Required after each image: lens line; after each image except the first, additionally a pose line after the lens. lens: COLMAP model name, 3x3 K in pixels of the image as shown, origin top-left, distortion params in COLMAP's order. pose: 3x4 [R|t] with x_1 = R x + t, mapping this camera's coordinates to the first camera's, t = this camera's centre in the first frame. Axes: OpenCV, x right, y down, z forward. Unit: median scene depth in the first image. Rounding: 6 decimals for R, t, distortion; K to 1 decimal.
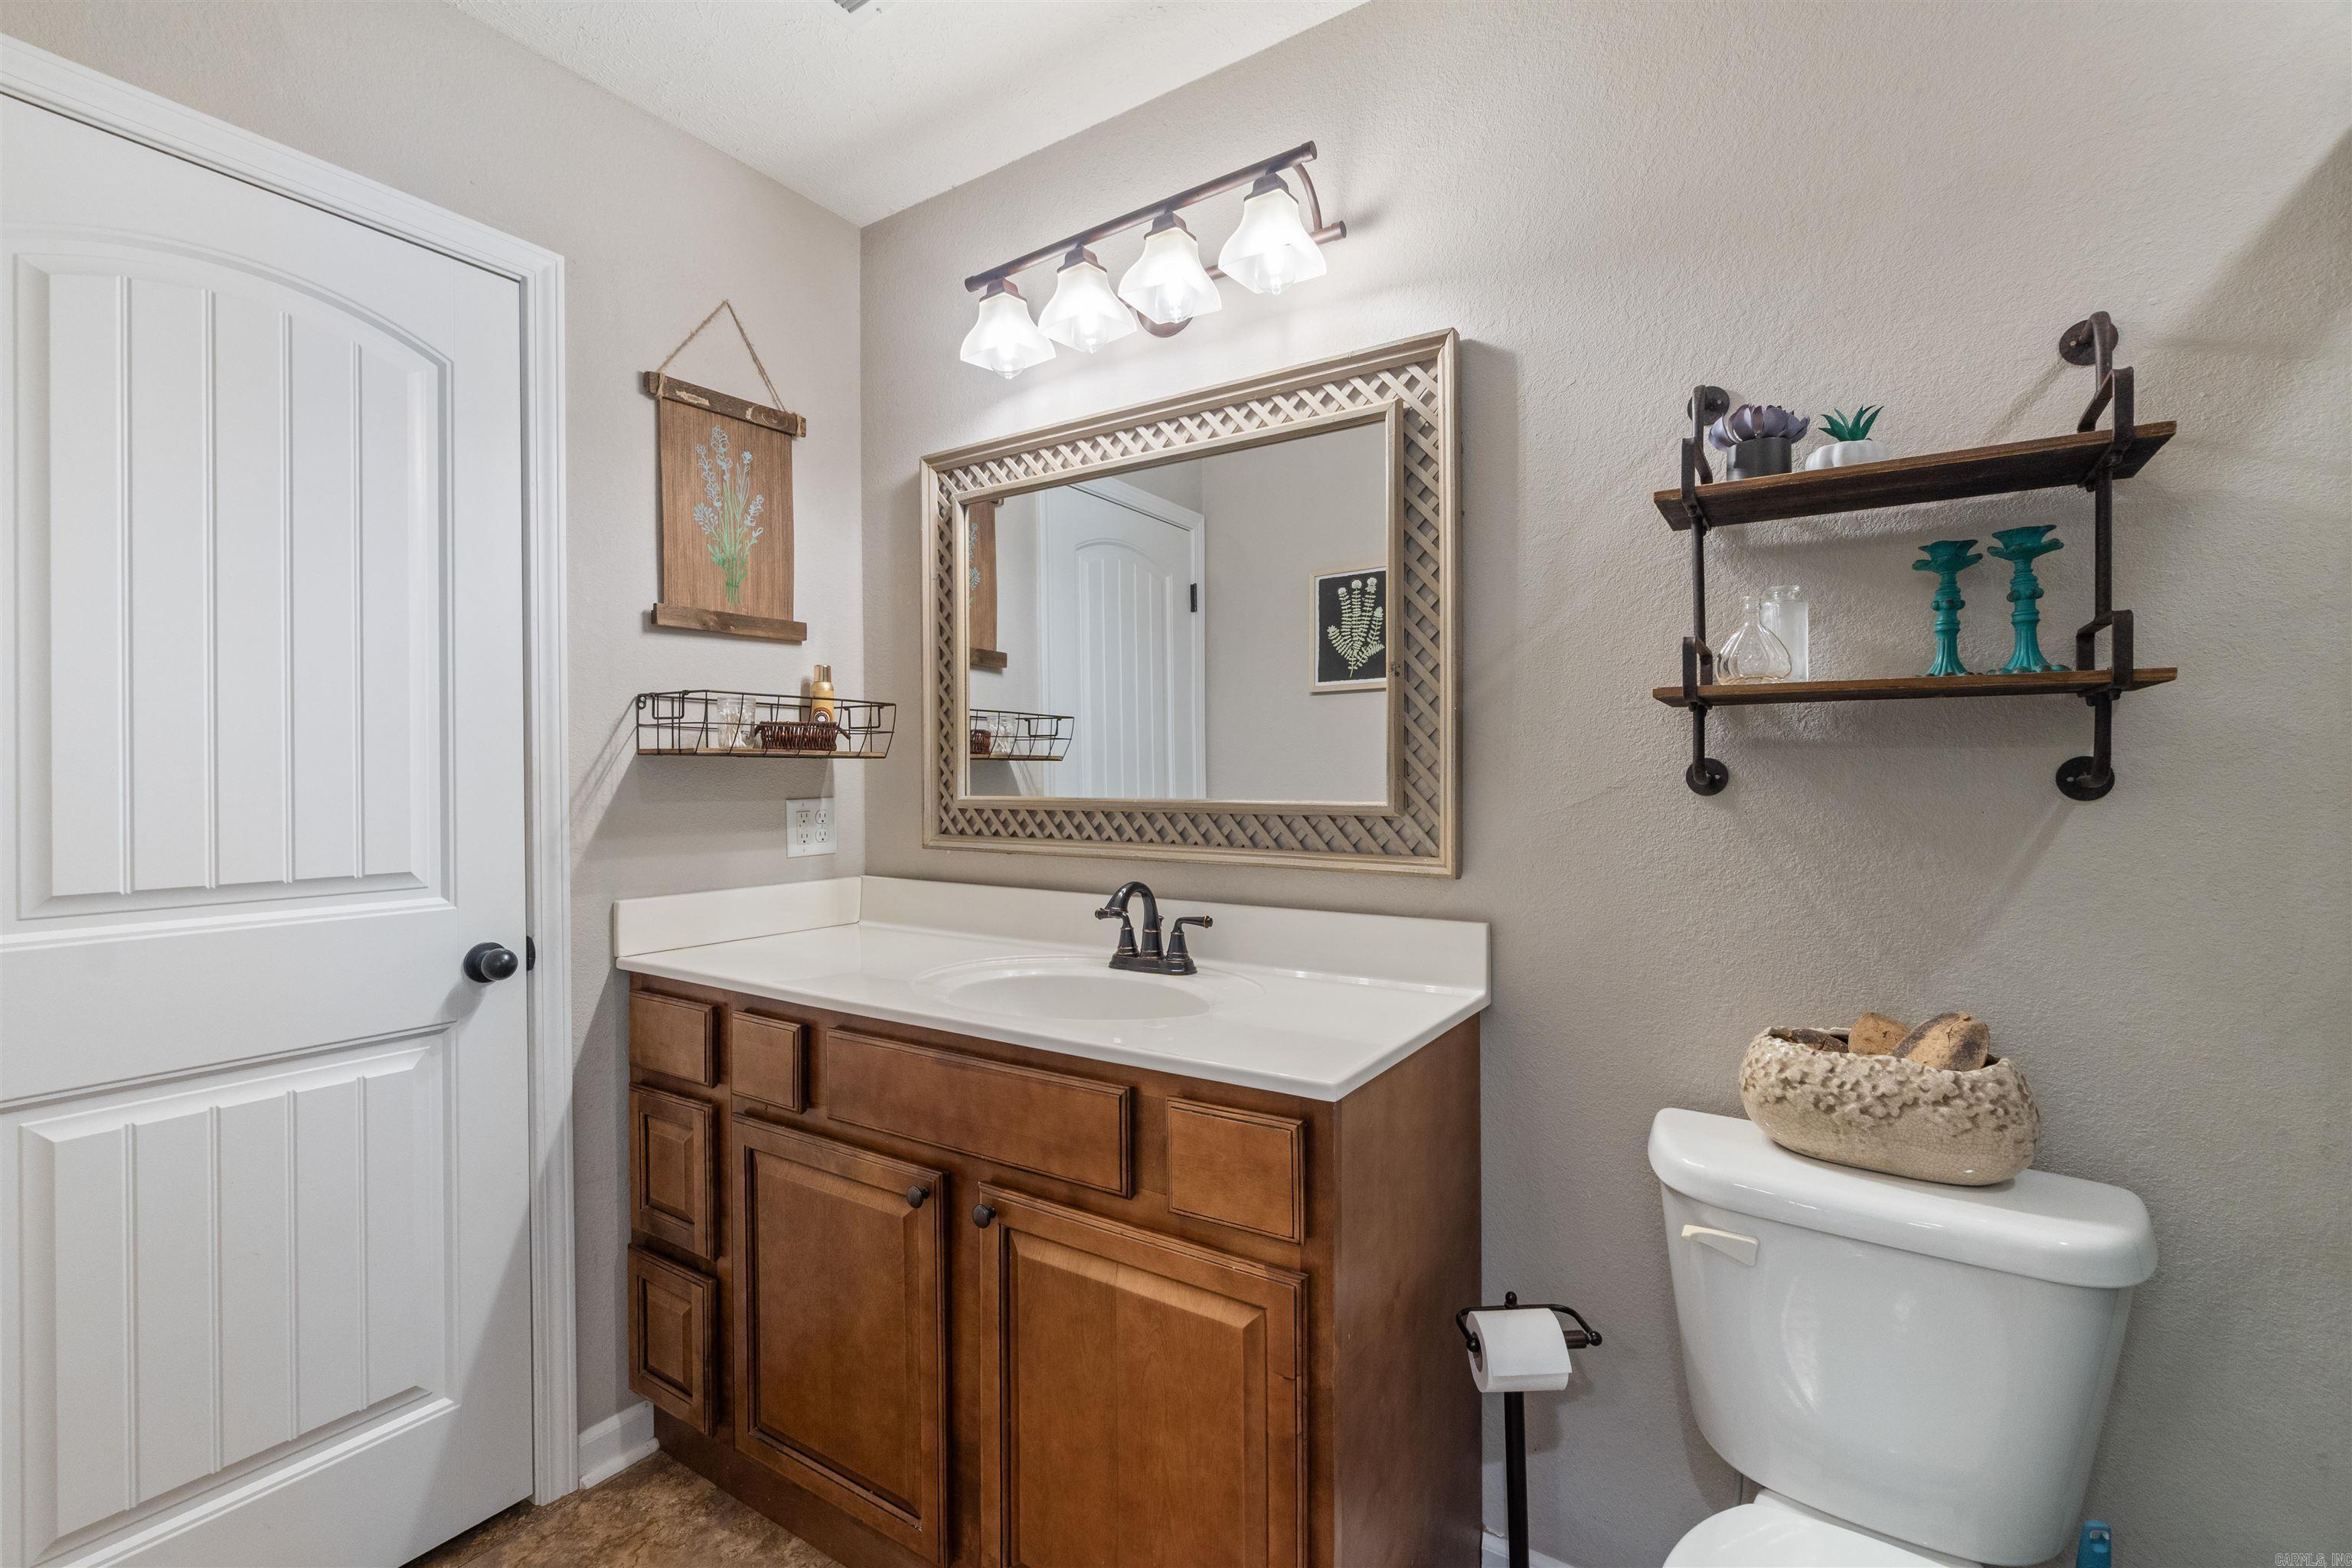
lens RADIAL K [[1020.1, 0, 1176.0], [0, 1020.1, 784.0], [0, 0, 1]] dist [-0.002532, -0.000088]
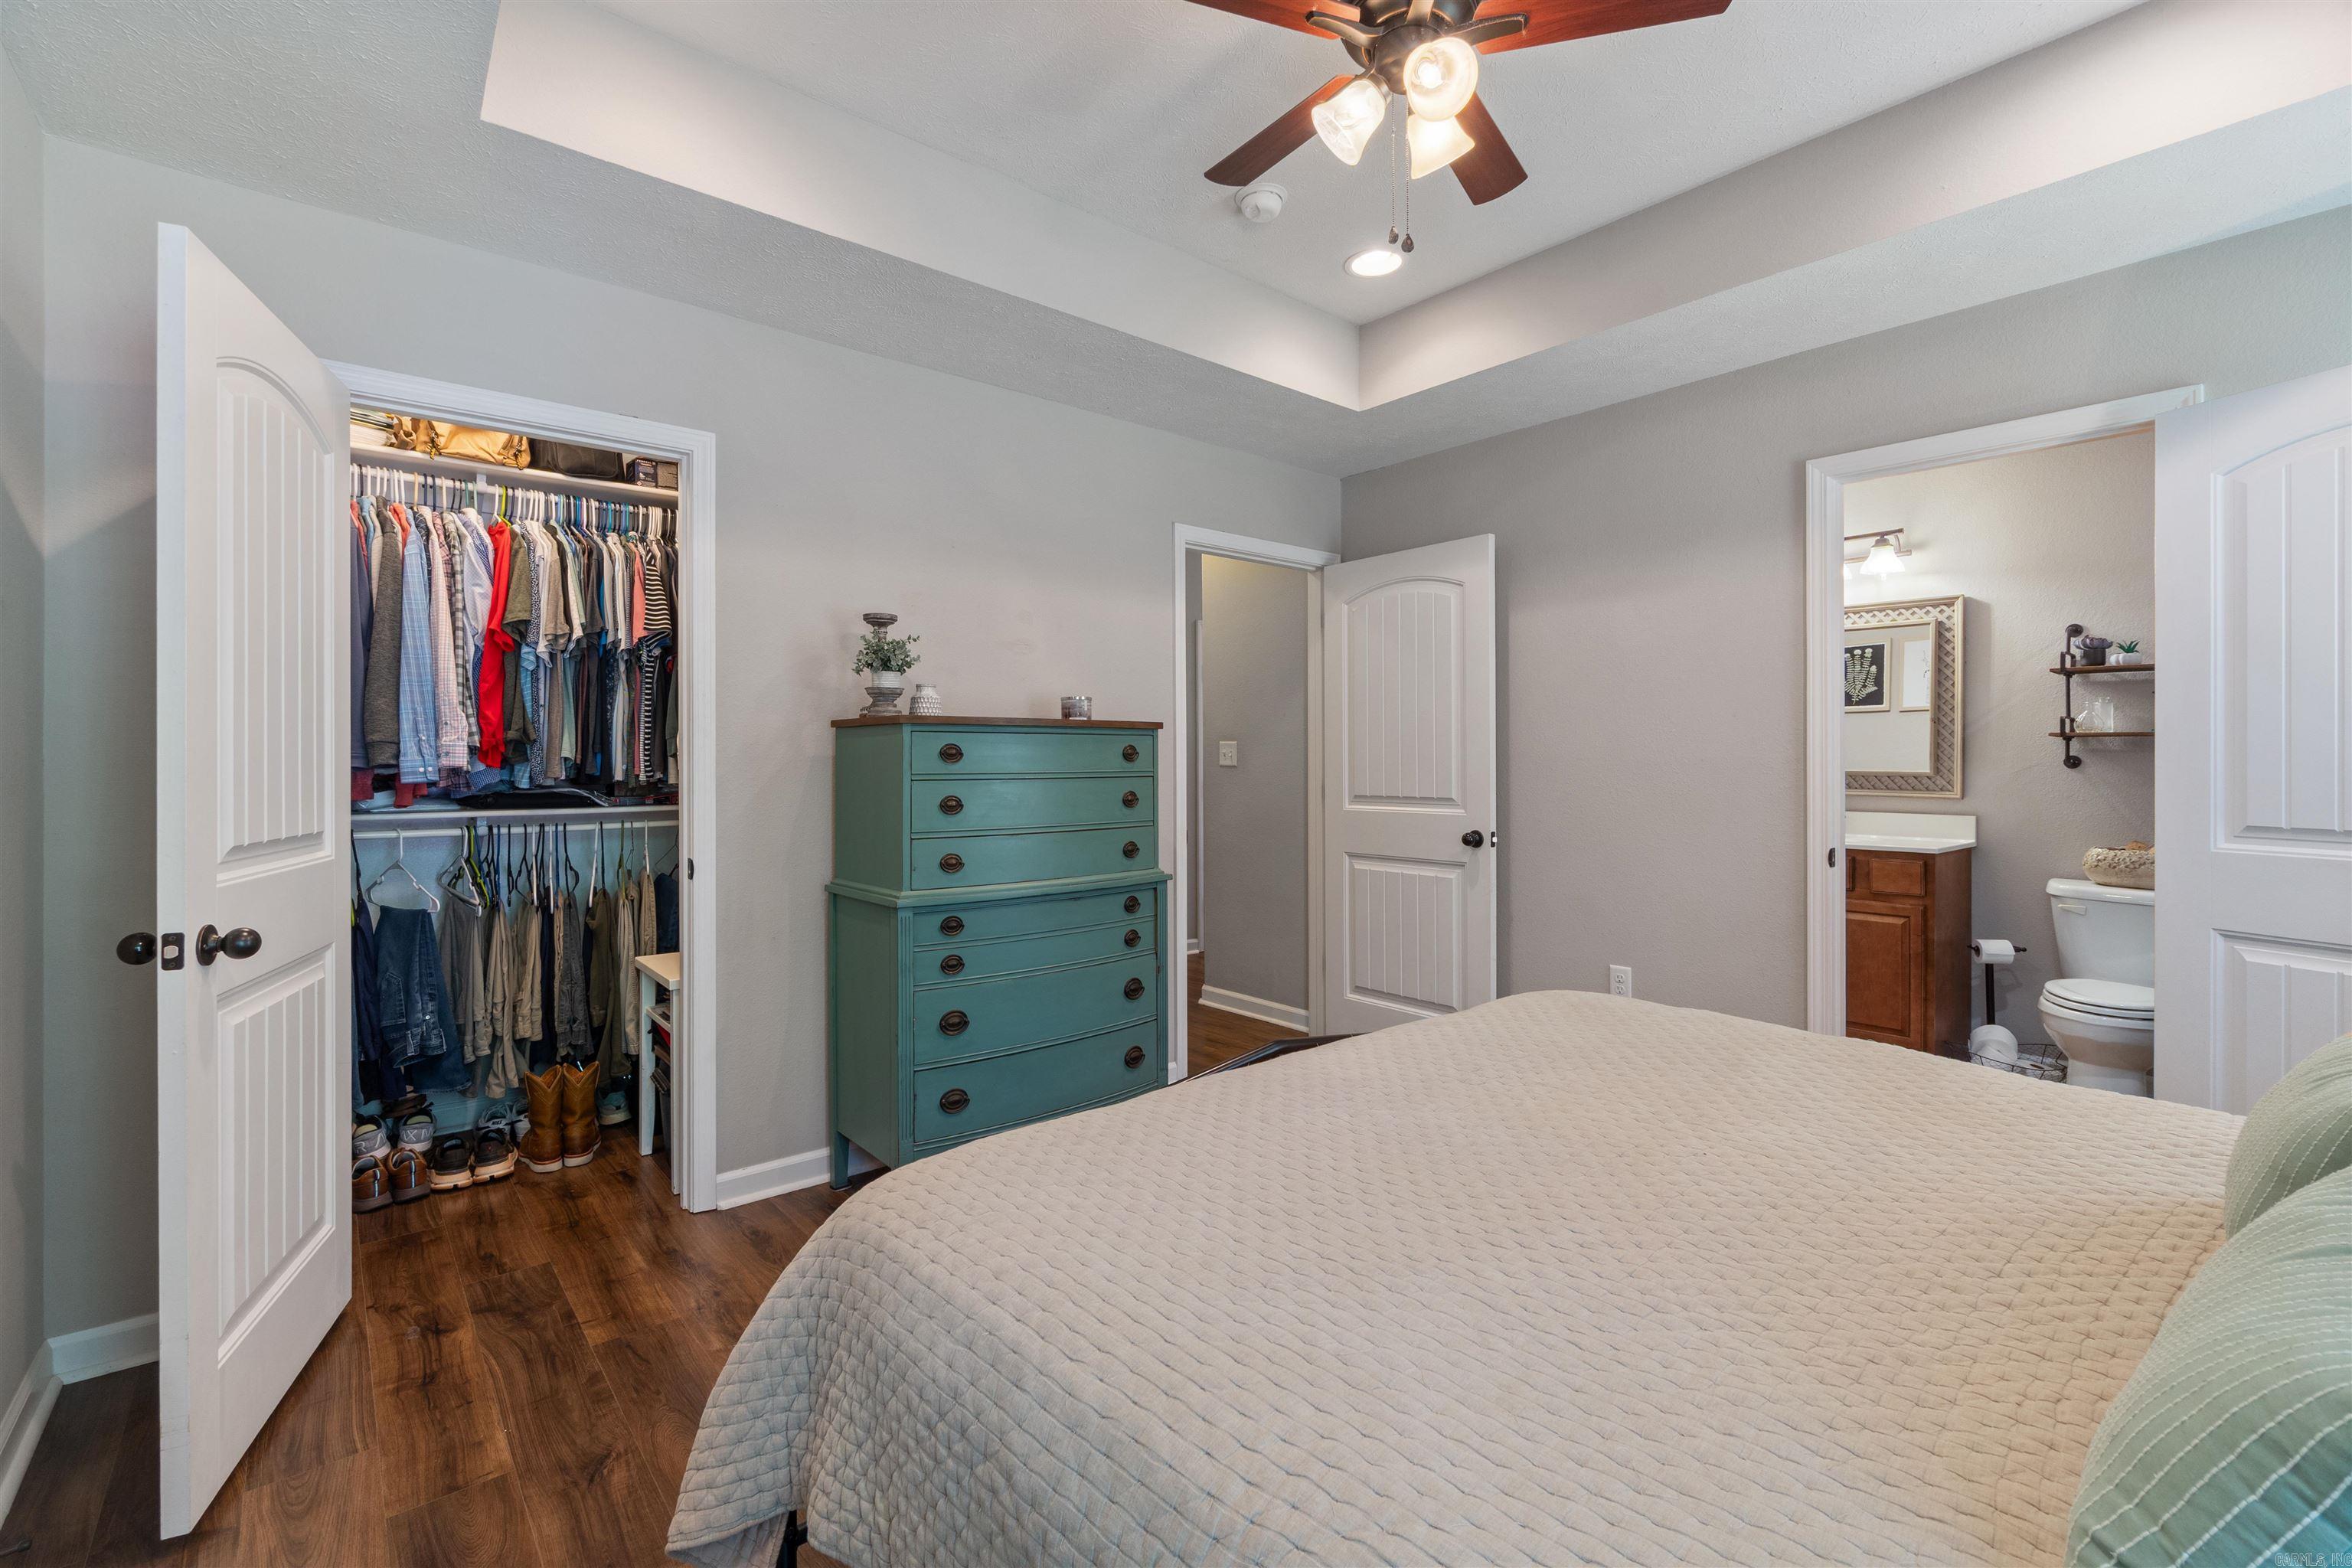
lens RADIAL K [[1022.4, 0, 1170.1], [0, 1022.4, 770.3], [0, 0, 1]] dist [-0.003140, -0.000174]
pose [[0.957654, 0.007061, -0.287836, -0.950971], [-0.005828, 0.999970, 0.005141, 0.014742], [0.287864, -0.003245, 0.957666, -2.177128]]
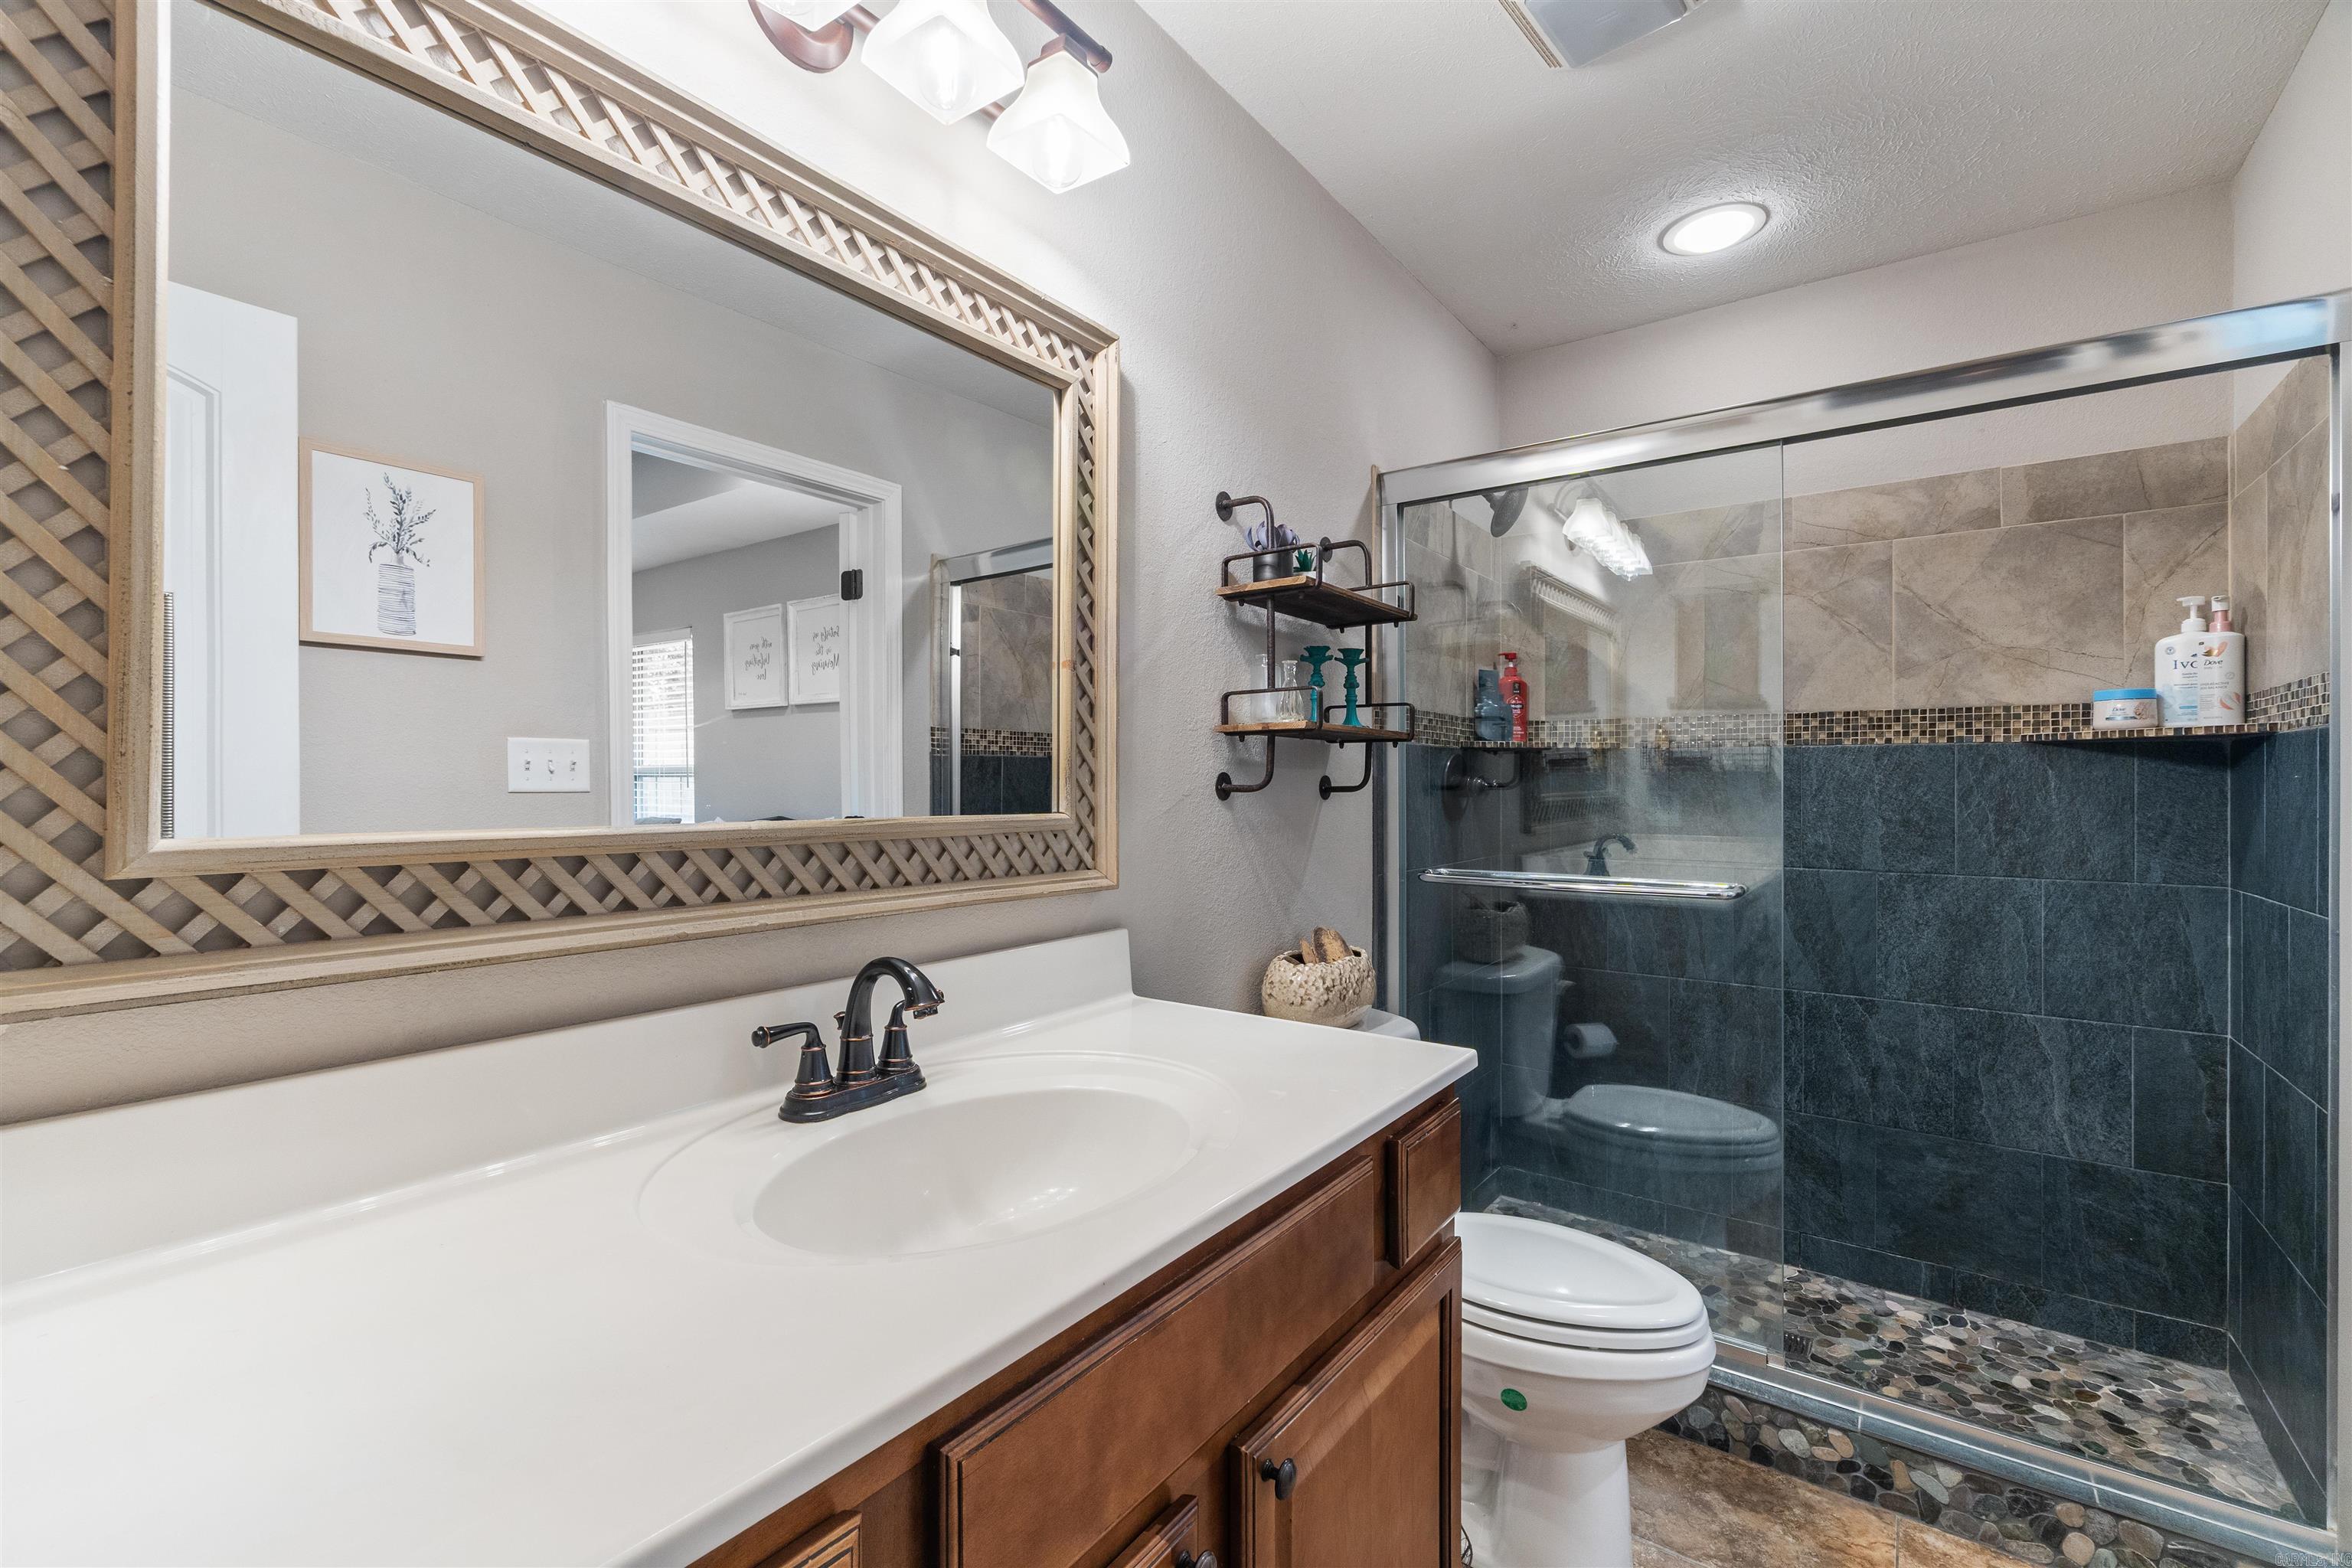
lens RADIAL K [[1020.1, 0, 1176.0], [0, 1020.1, 784.0], [0, 0, 1]] dist [-0.002532, -0.000088]
pose [[0.050755, 0.005178, 0.998698, -0.720898], [0.004779, 0.999974, -0.005427, -0.003084], [-0.998700, 0.005048, 0.050729, 0.897576]]
